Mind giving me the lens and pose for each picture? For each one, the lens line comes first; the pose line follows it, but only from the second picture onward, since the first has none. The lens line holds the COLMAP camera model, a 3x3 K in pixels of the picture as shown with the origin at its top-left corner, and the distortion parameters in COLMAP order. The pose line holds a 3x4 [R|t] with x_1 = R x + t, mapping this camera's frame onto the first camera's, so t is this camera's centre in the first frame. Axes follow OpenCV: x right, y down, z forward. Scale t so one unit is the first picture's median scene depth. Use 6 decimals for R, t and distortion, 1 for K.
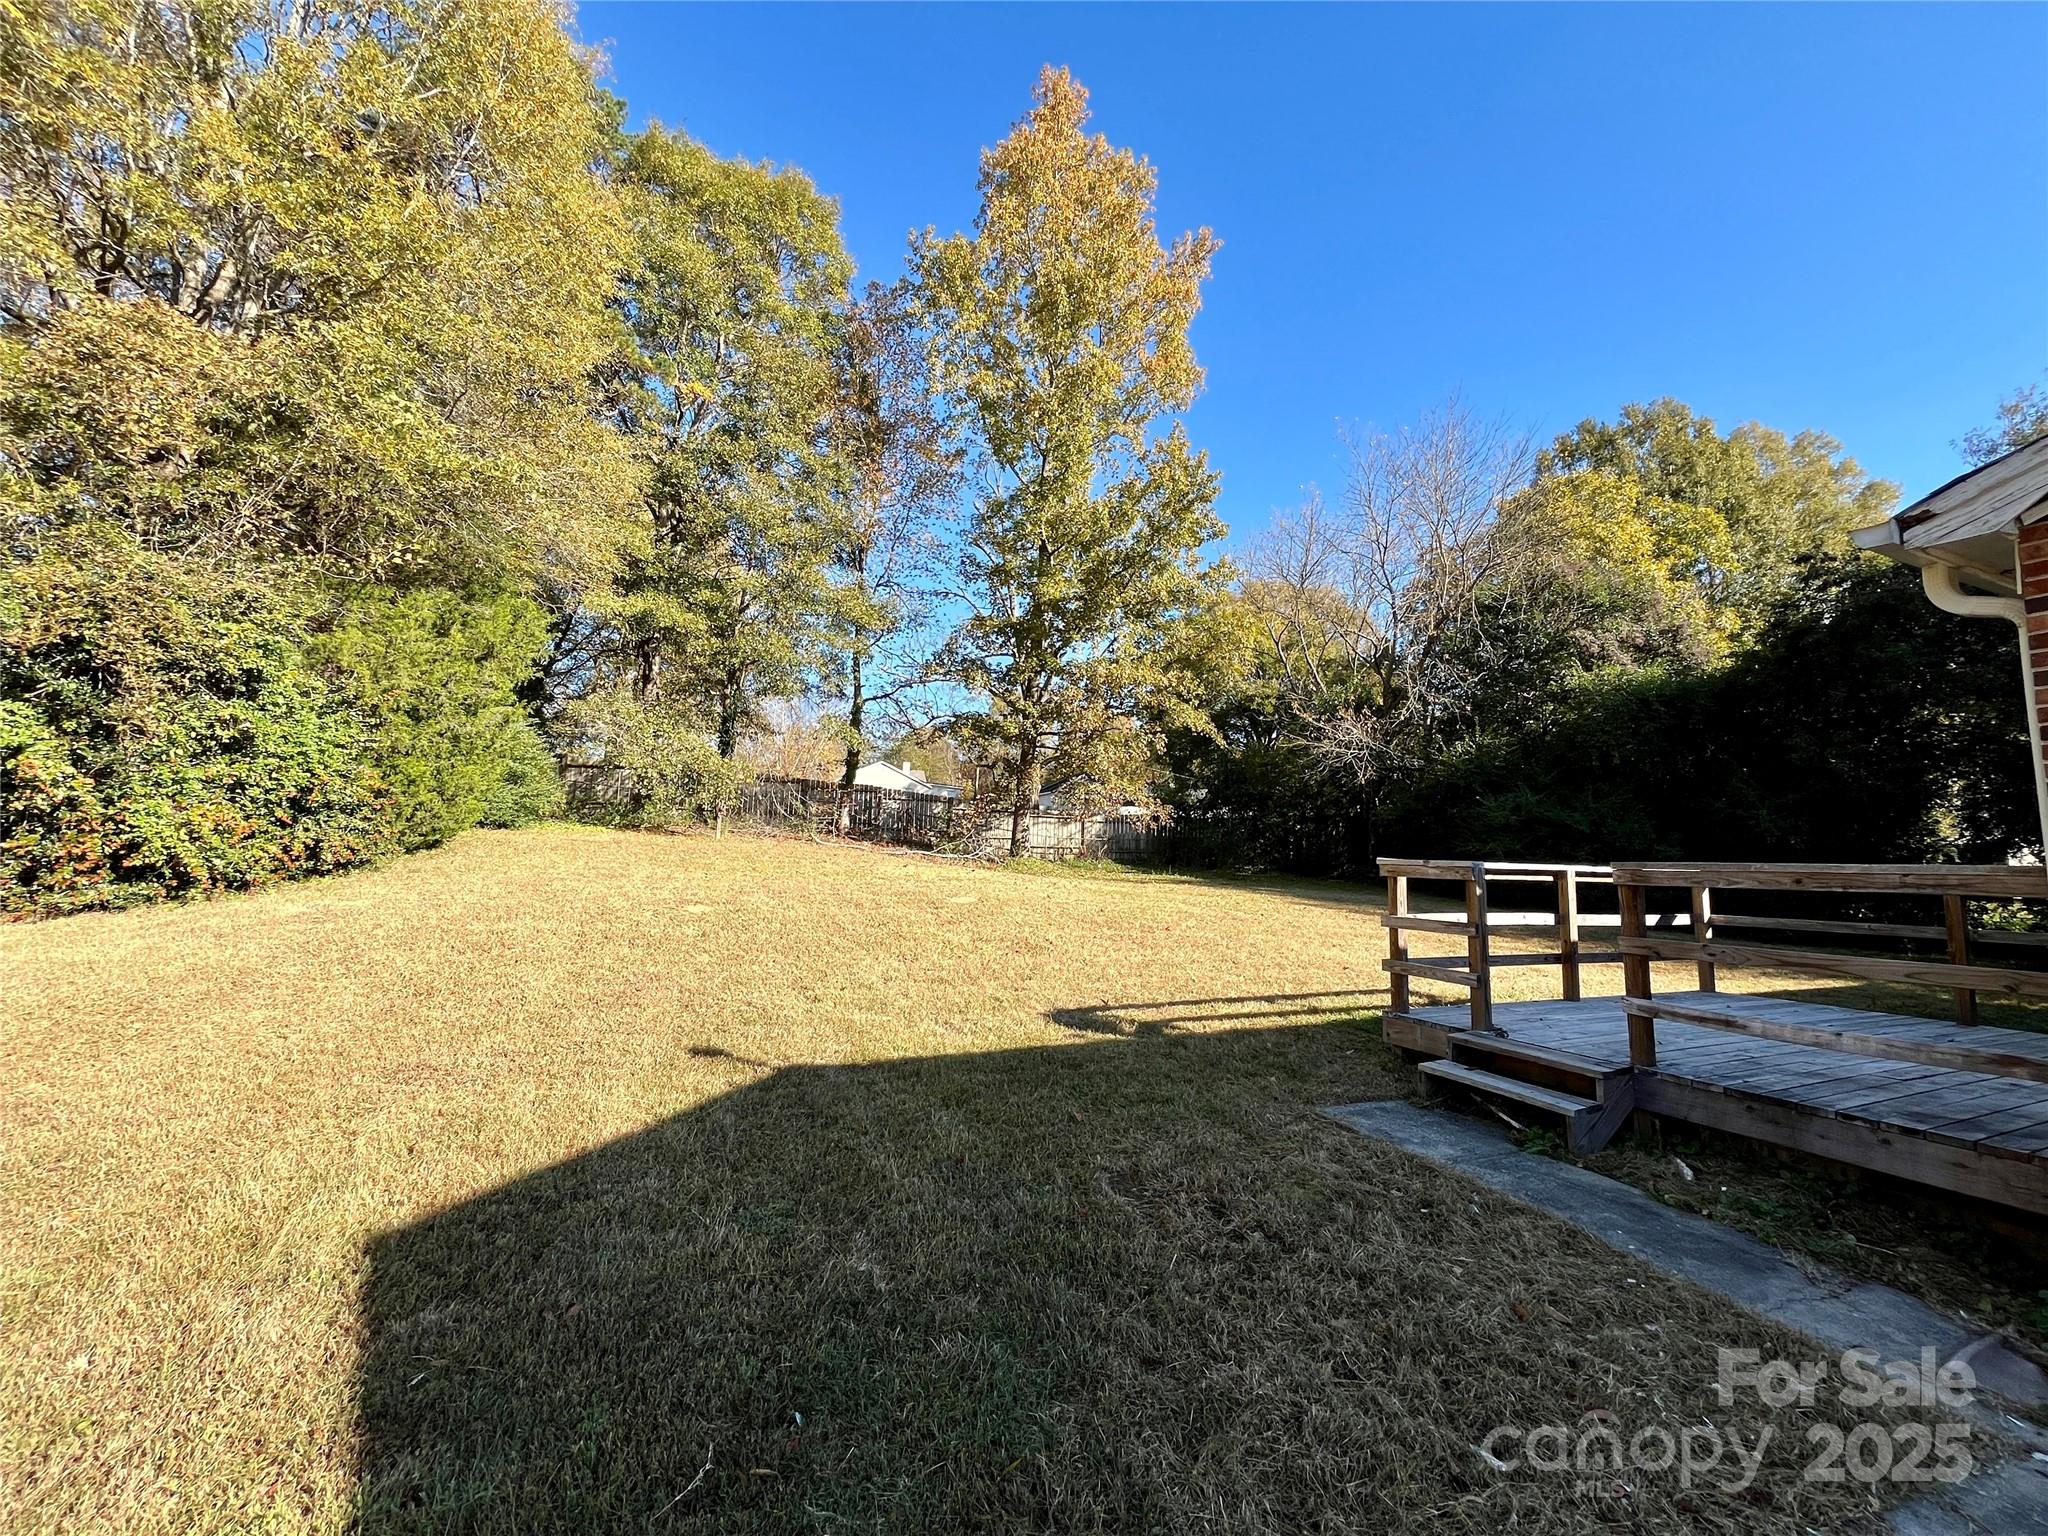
lens RADIAL K [[826.7, 0, 1028.9], [0, 826.7, 763.8], [0, 0, 1]] dist [-0.004543, 0.000499]
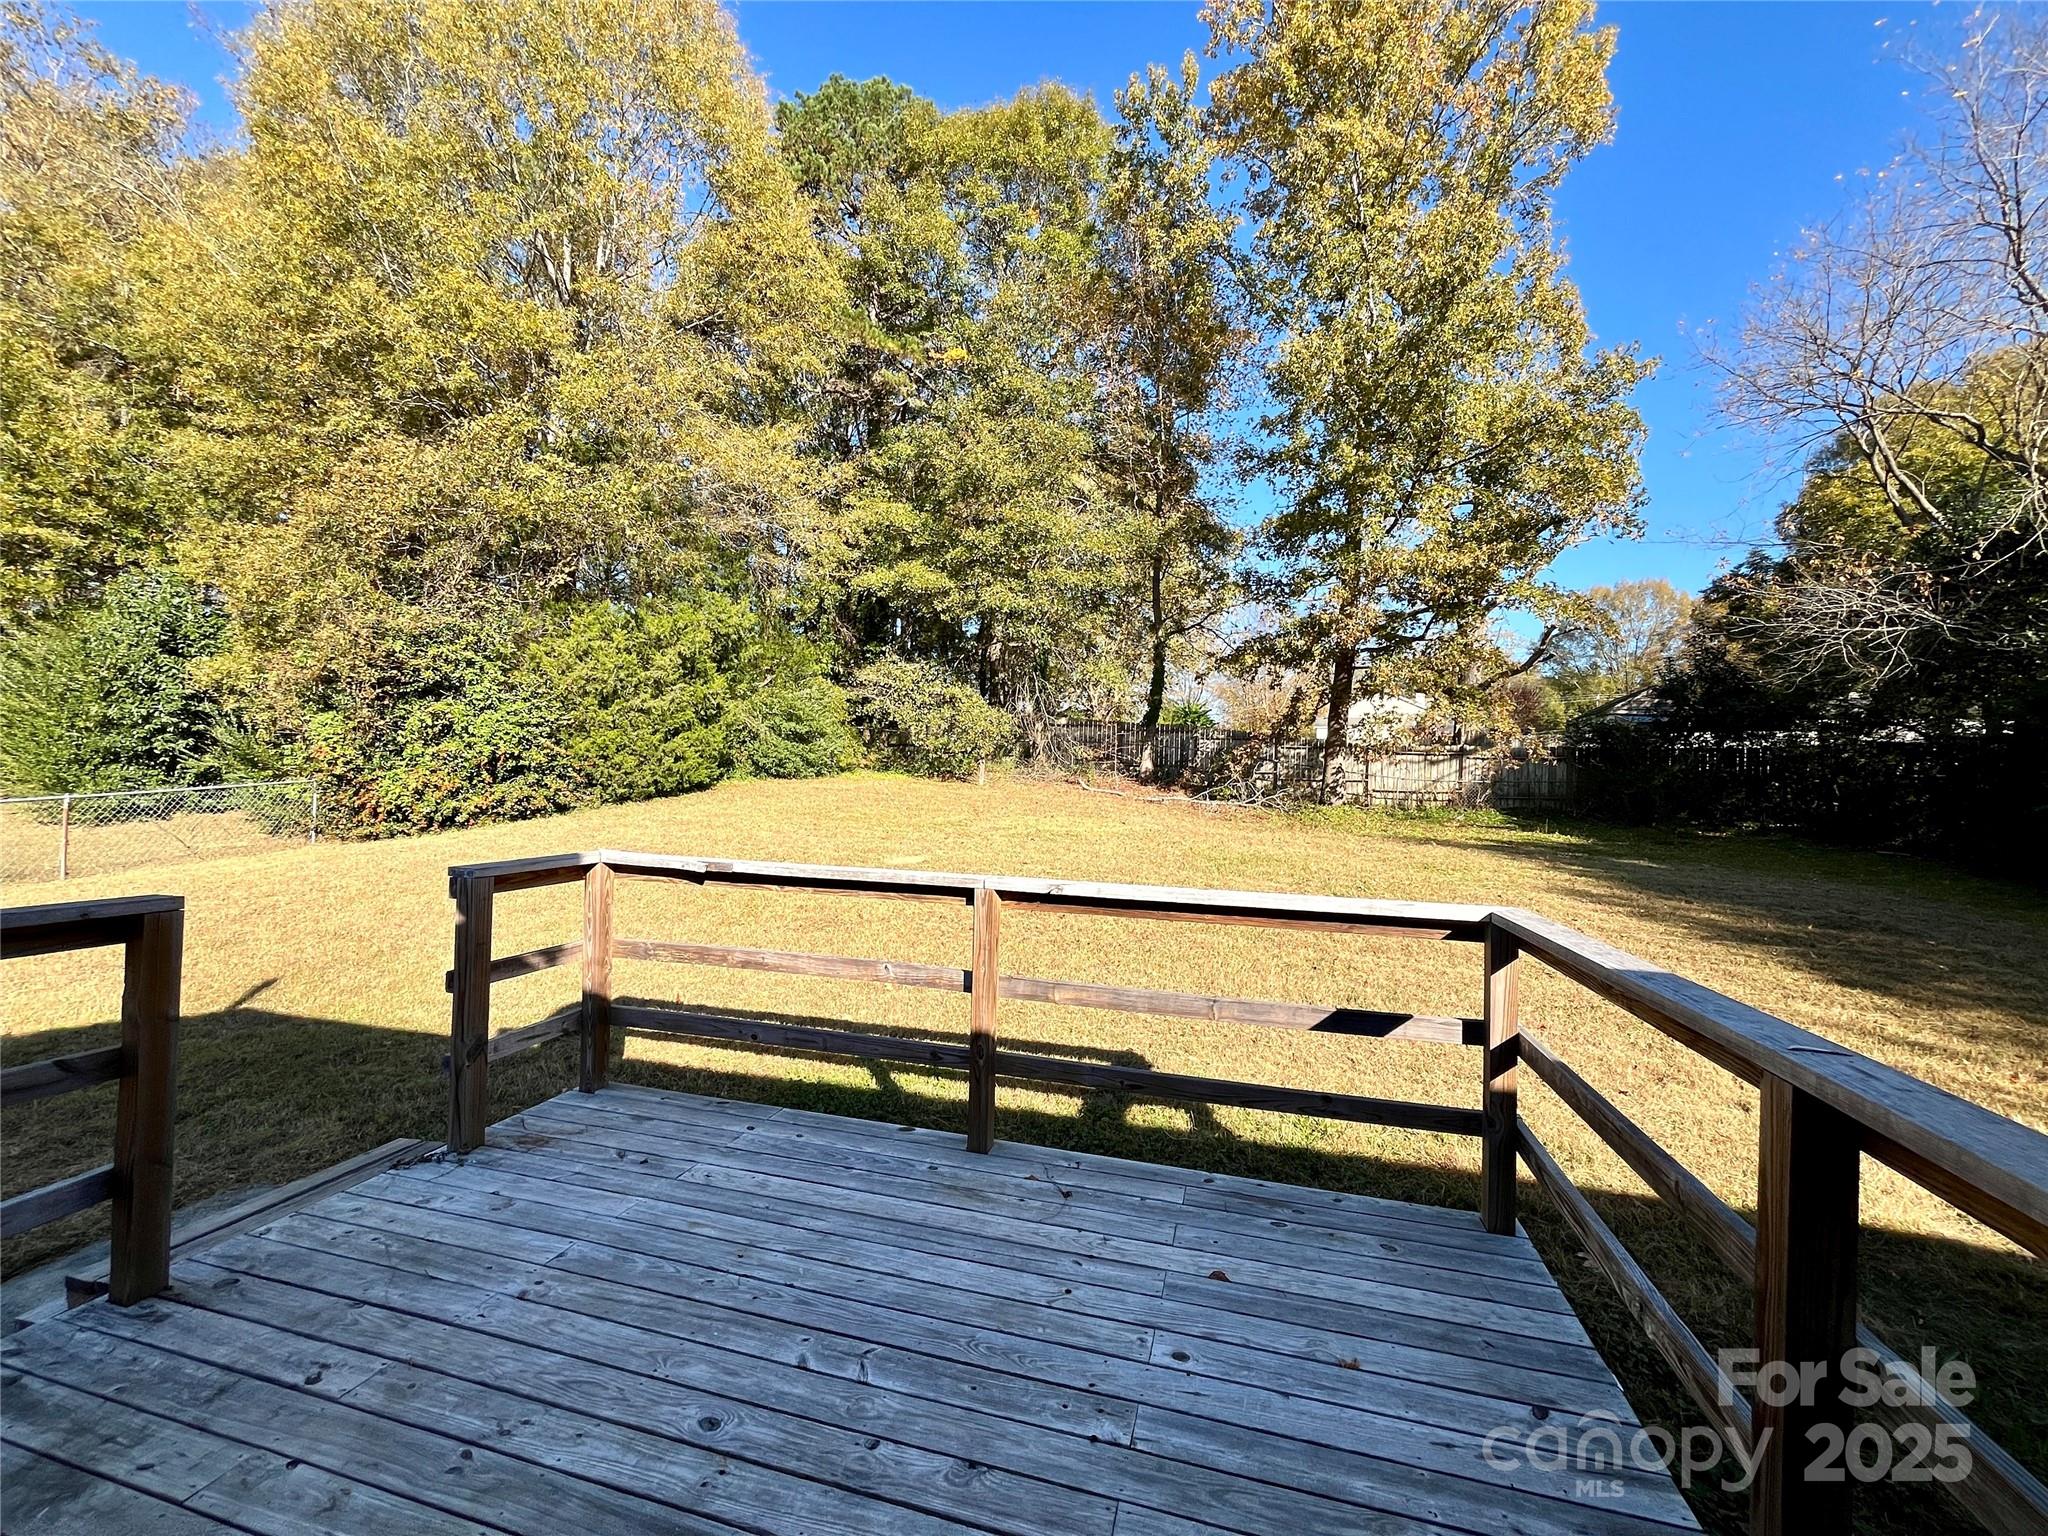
lens RADIAL K [[826.7, 0, 1031.1], [0, 826.7, 769.6], [0, 0, 1]] dist [-0.004543, 0.000499]
pose [[0.778241, -0.011410, -0.627862, 0.314974], [0.063684, 0.996114, 0.060834, 0.009752], [0.624728, -0.087328, 0.775944, 0.204684]]
